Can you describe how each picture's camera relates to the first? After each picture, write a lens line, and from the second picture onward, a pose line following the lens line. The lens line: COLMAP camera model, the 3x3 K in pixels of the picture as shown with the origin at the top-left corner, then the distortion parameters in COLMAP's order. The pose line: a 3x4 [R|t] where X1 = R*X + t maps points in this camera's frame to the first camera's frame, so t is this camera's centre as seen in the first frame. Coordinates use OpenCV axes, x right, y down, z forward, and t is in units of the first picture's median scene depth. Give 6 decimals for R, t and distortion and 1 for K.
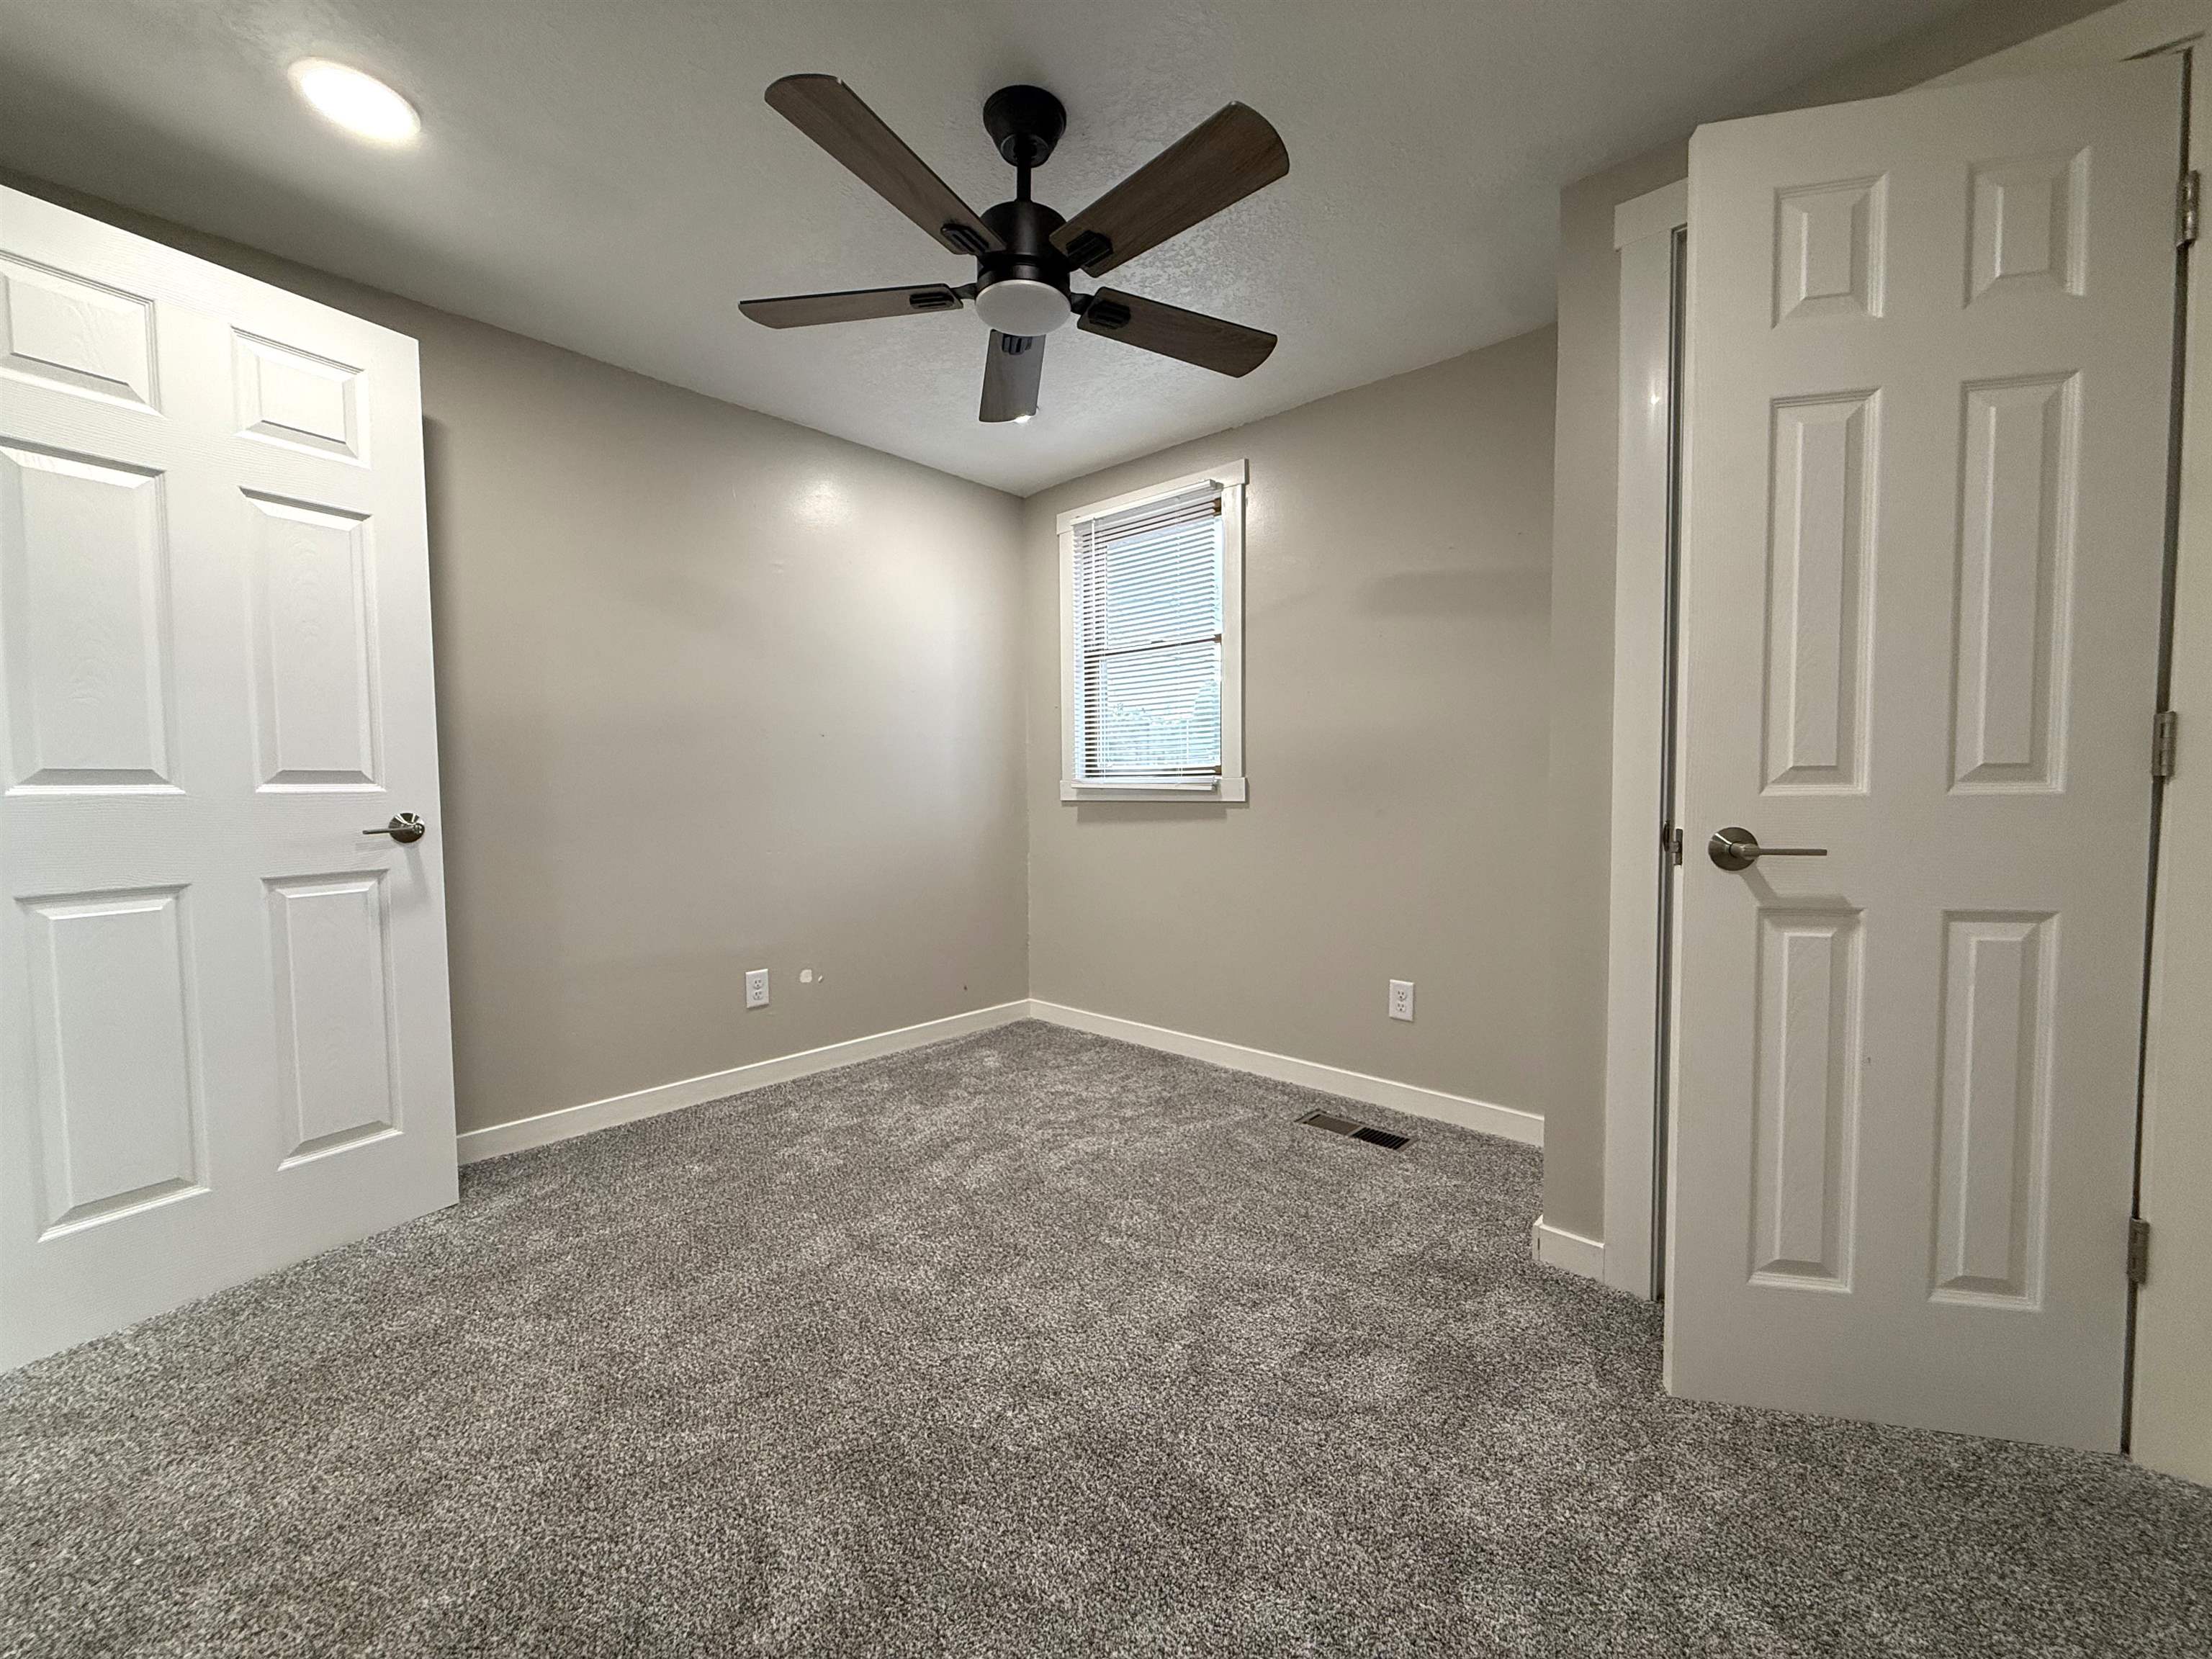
lens RADIAL K [[879.0, 0, 1101.3], [0, 879.0, 827.1], [0, 0, 1]] dist [0.000901, -0.000087]
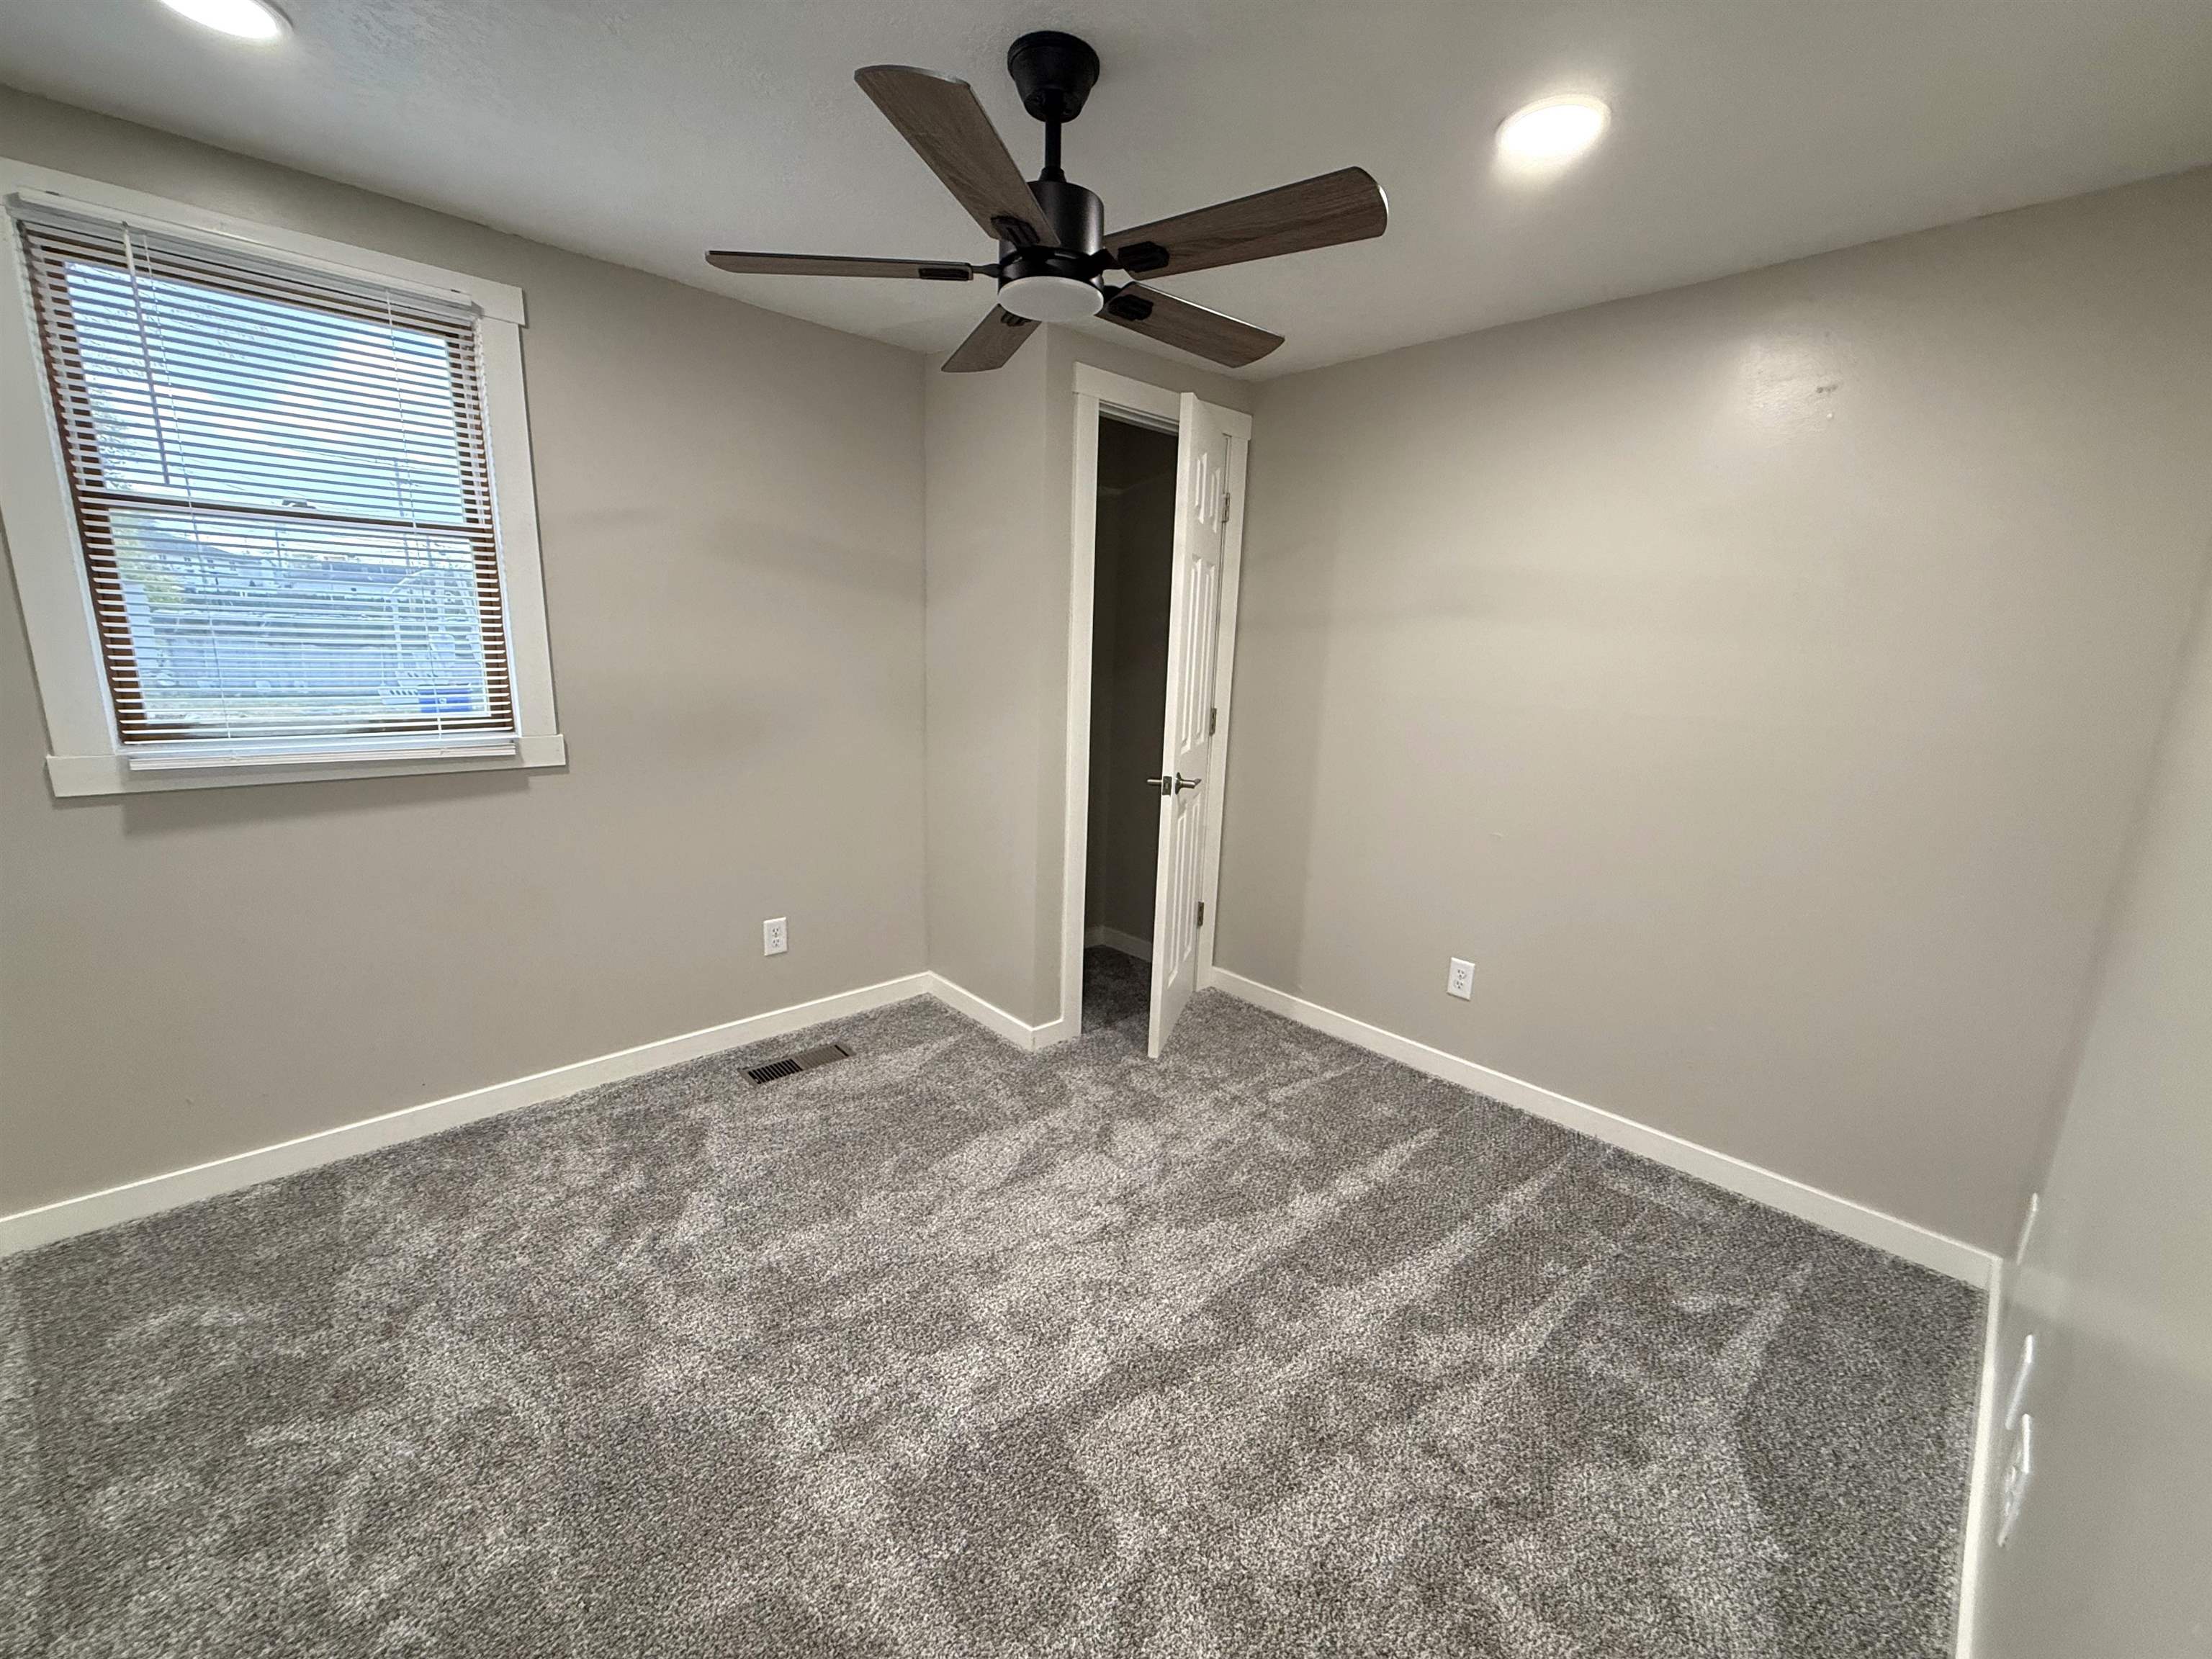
lens RADIAL K [[879.0, 0, 1101.3], [0, 879.0, 827.1], [0, 0, 1]] dist [0.000901, -0.000087]
pose [[0.076345, -0.198428, 0.977138, -0.576221], [0.009891, 0.980100, 0.198257, -0.126195], [-0.997032, -0.005471, 0.076789, 0.467492]]
